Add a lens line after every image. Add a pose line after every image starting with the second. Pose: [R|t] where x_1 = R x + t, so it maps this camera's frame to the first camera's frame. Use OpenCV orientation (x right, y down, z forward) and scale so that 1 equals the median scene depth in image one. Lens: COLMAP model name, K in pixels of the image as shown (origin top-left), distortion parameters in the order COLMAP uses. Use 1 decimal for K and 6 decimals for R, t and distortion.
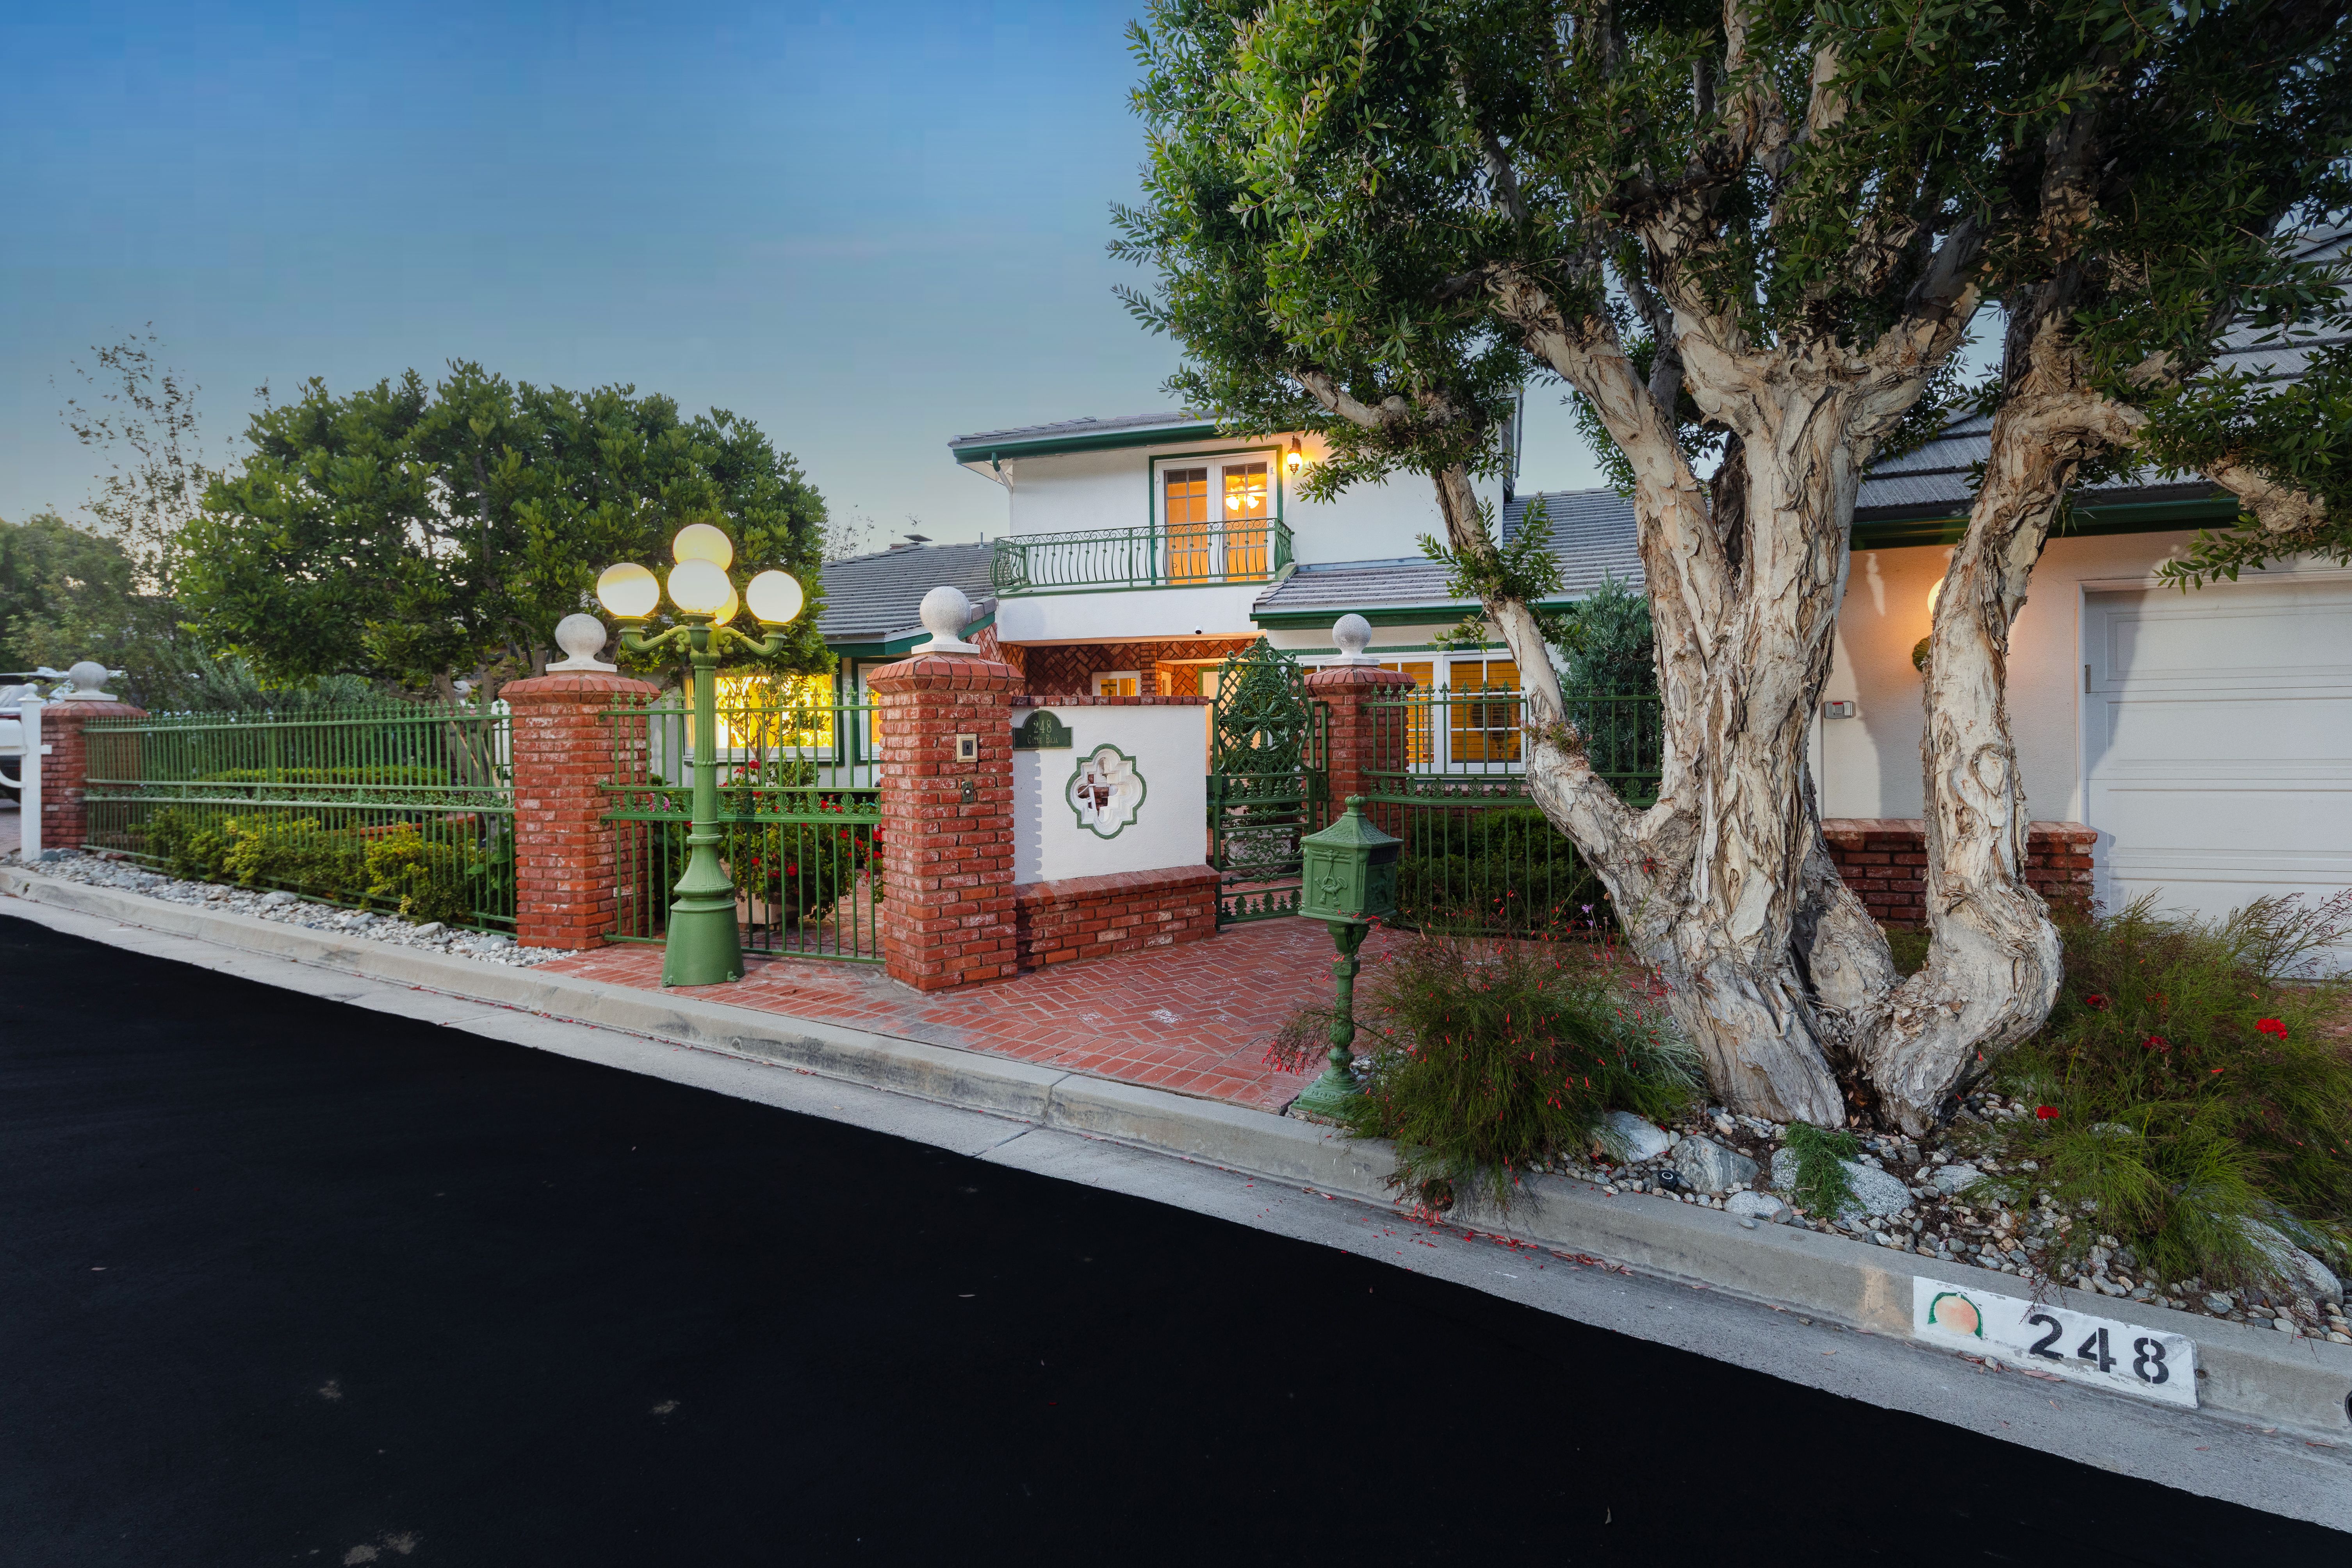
lens RADIAL K [[1164.0, 0, 1175.4], [0, 1164.0, 746.4], [0, 0, 1]] dist [0.049283, 0.000459]
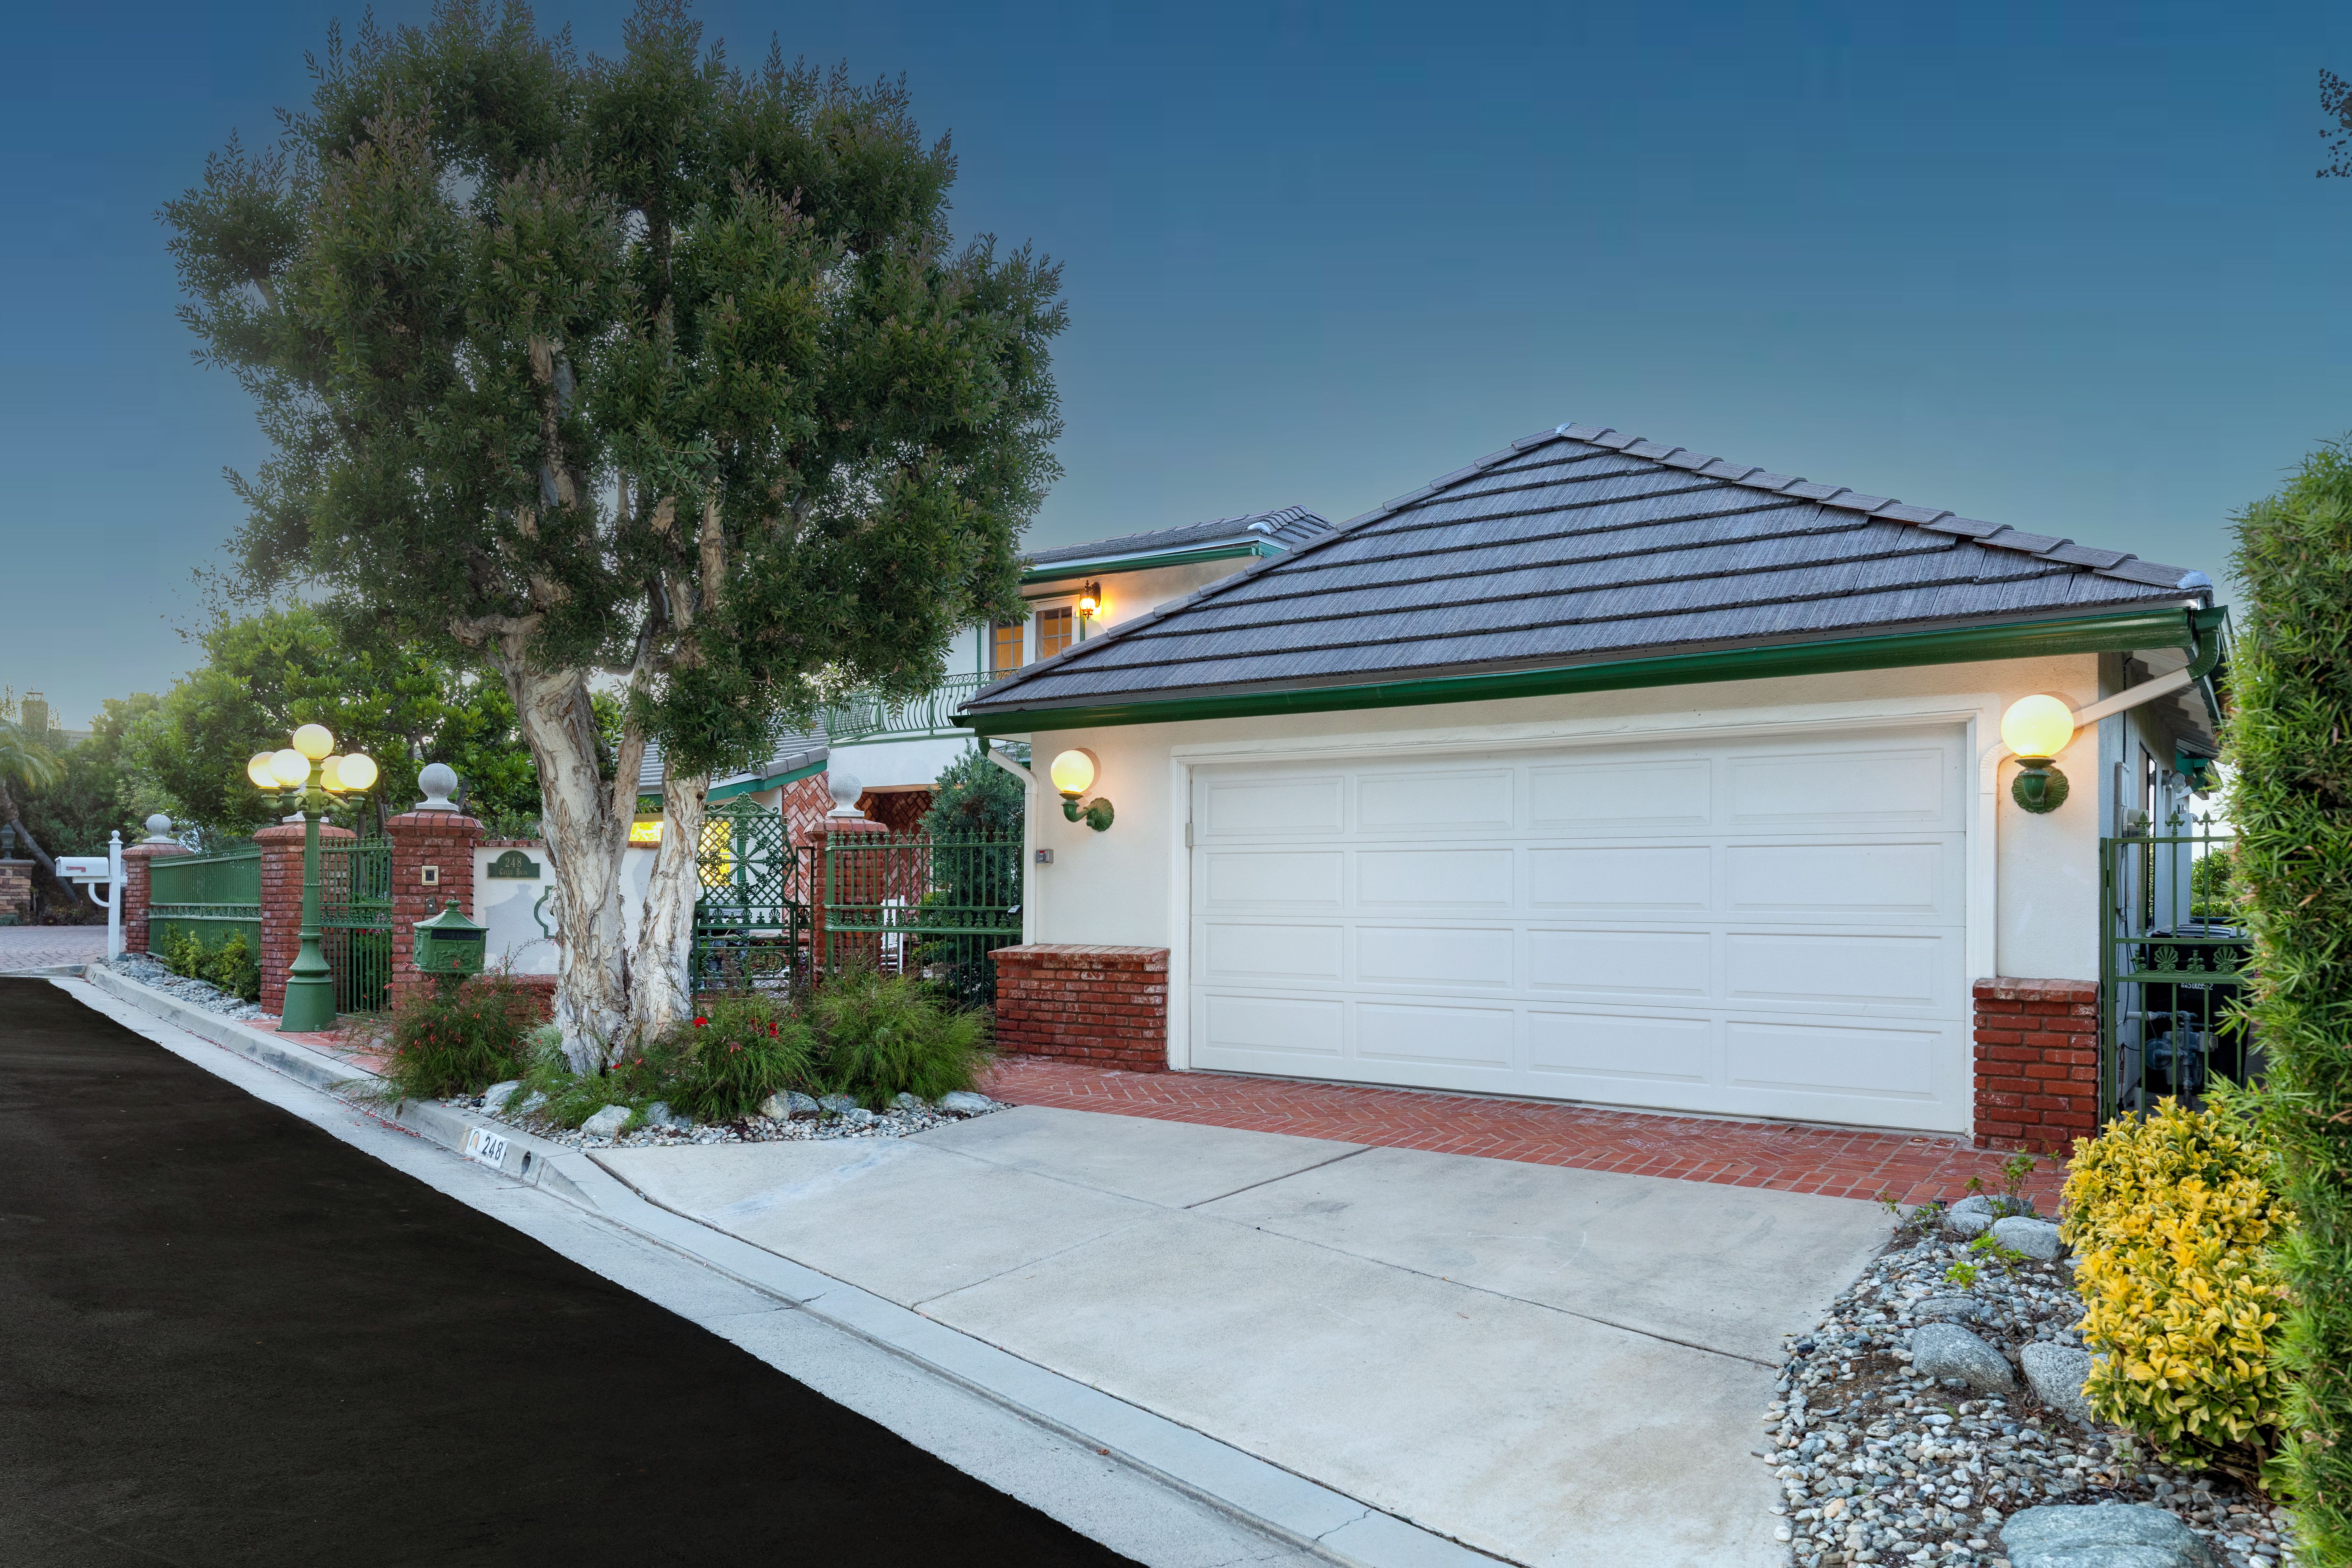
lens RADIAL K [[1739.0, 0, 1175.8], [0, 1739.0, 796.4], [0, 0, 1]] dist [0.033442, 0.002122]
pose [[0.940304, -0.002051, -0.340330, 1.311764], [-0.021654, 0.997595, -0.065841, 0.023967], [0.339646, 0.069280, 0.937998, -0.682728]]
